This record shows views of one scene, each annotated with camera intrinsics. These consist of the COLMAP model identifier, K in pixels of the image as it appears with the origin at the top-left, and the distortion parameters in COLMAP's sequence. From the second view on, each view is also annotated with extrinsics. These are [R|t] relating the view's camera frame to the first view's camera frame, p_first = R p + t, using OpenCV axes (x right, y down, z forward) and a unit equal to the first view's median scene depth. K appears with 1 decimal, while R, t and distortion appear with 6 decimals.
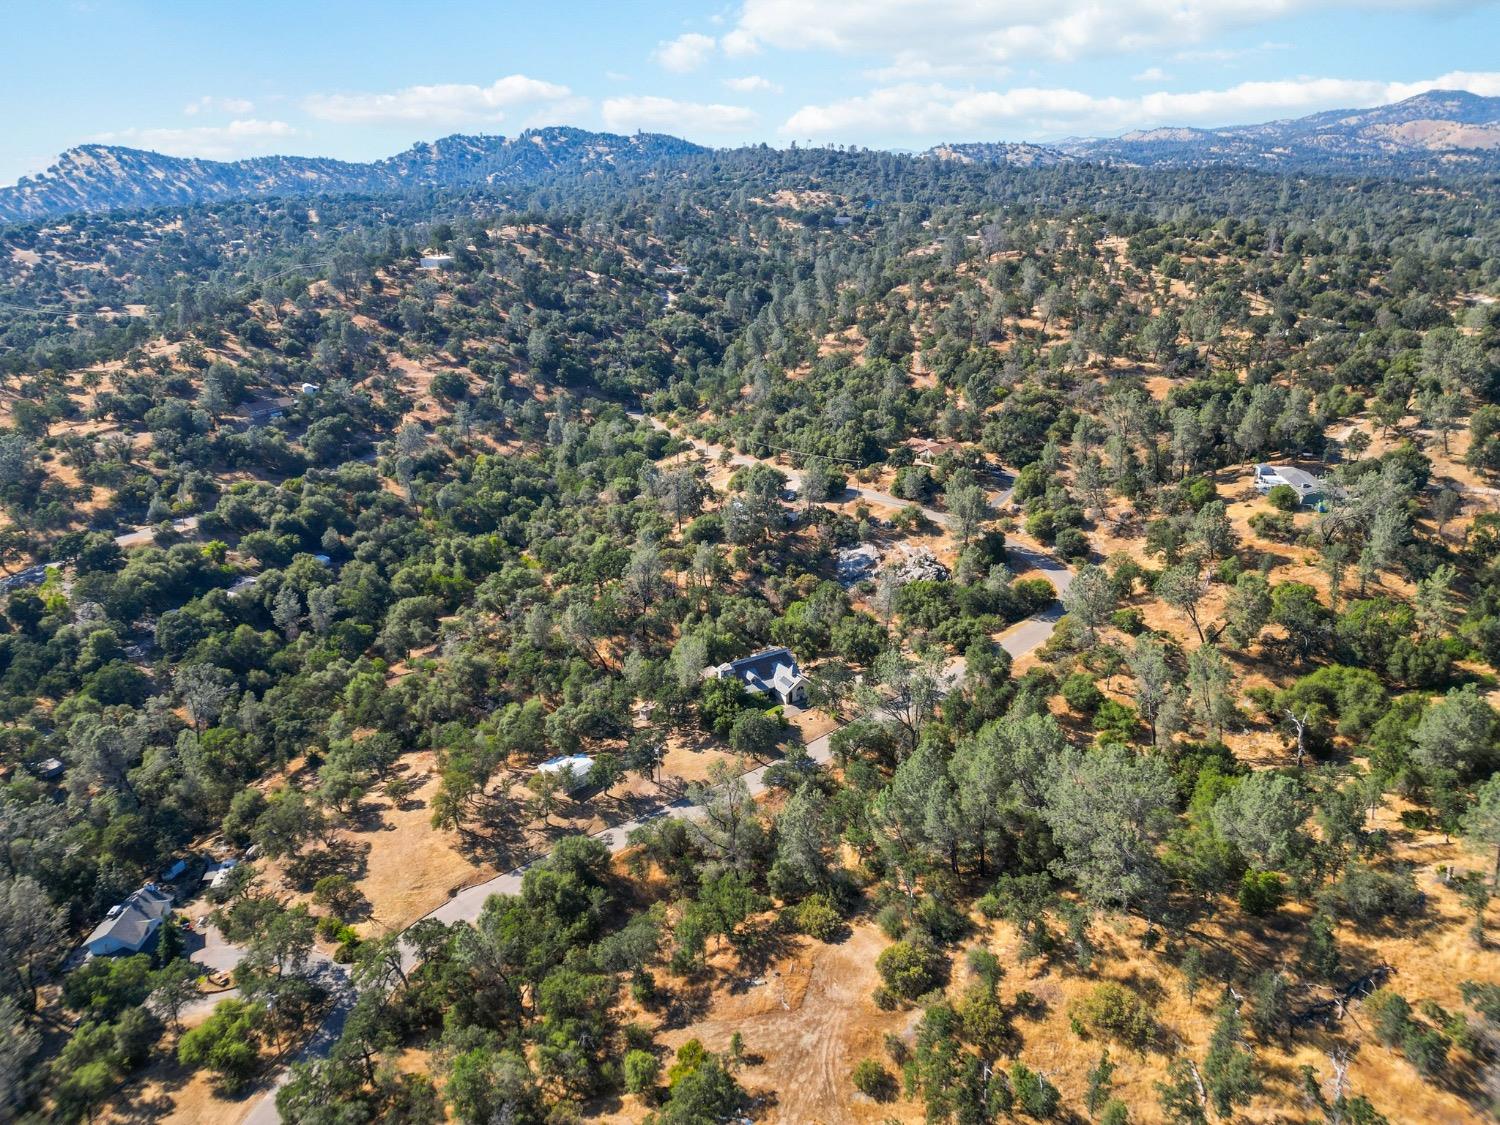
lens RADIAL K [[1038.8, 0, 749.5], [0, 1038.8, 566.5], [0, 0, 1]] dist [0.069497, -0.067505]
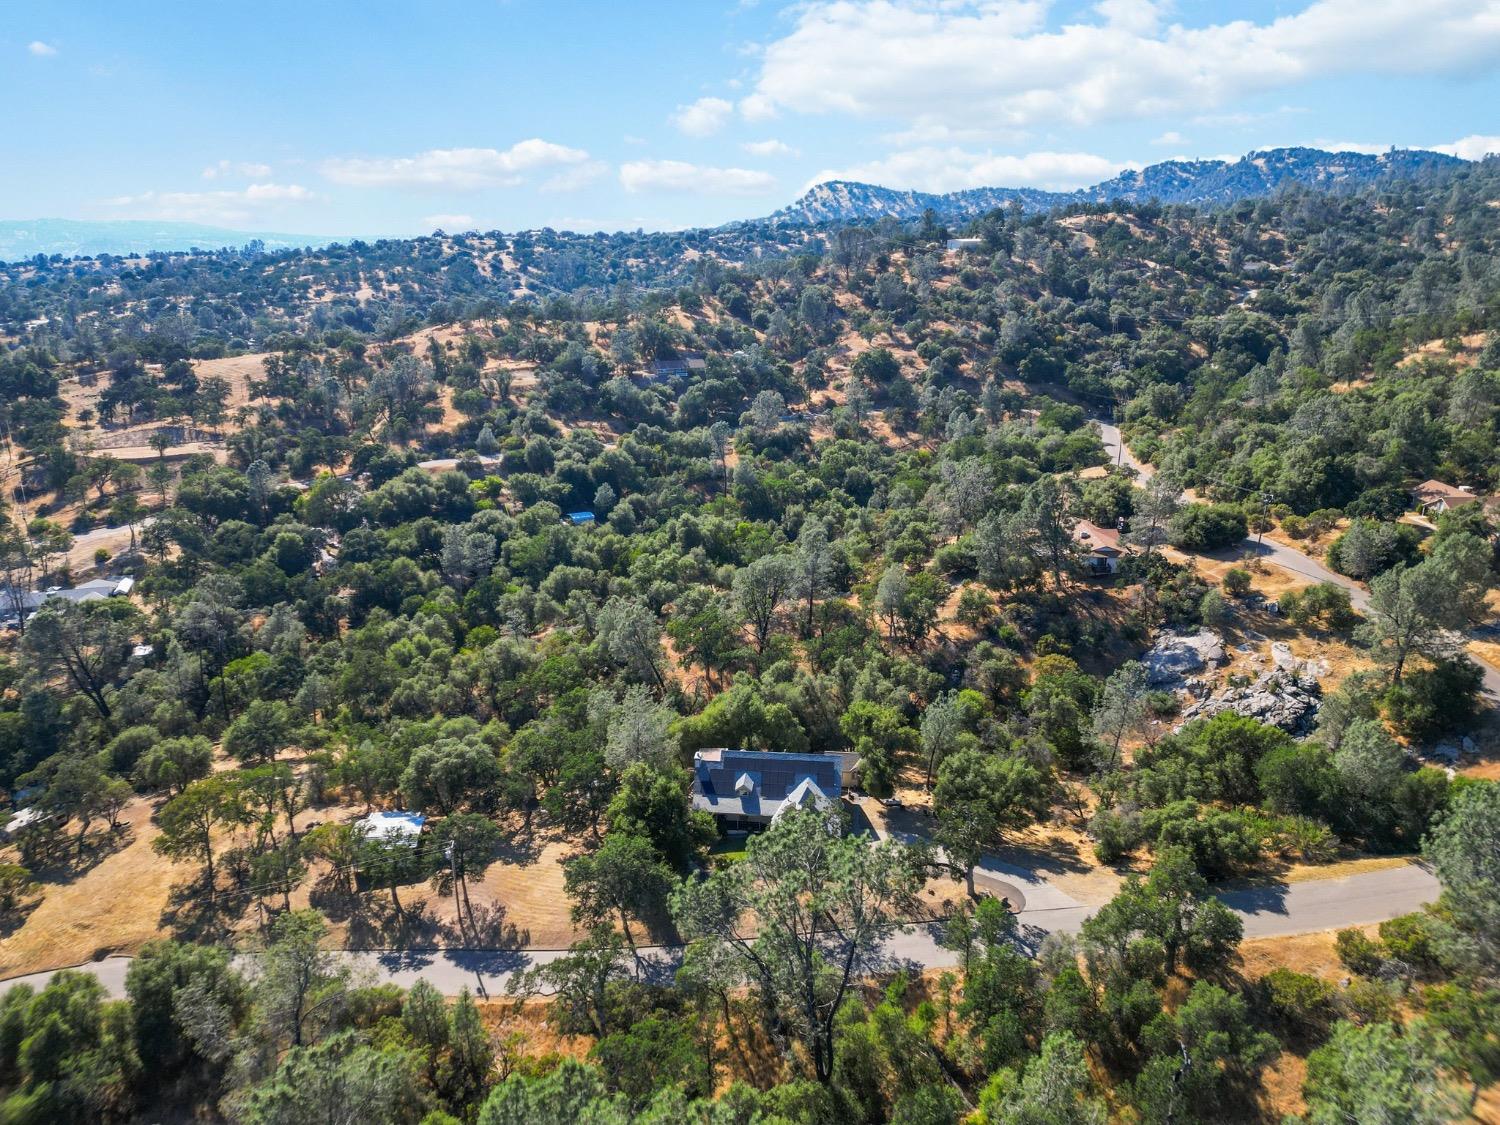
lens RADIAL K [[1046.3, 0, 748.6], [0, 1046.3, 567.8], [0, 0, 1]] dist [0.067101, -0.068268]
pose [[0.804291, 0.188601, -0.563512, 0.216684], [-0.209168, 0.977461, 0.028603, -0.018991], [0.556205, 0.094864, 0.825613, 0.366462]]
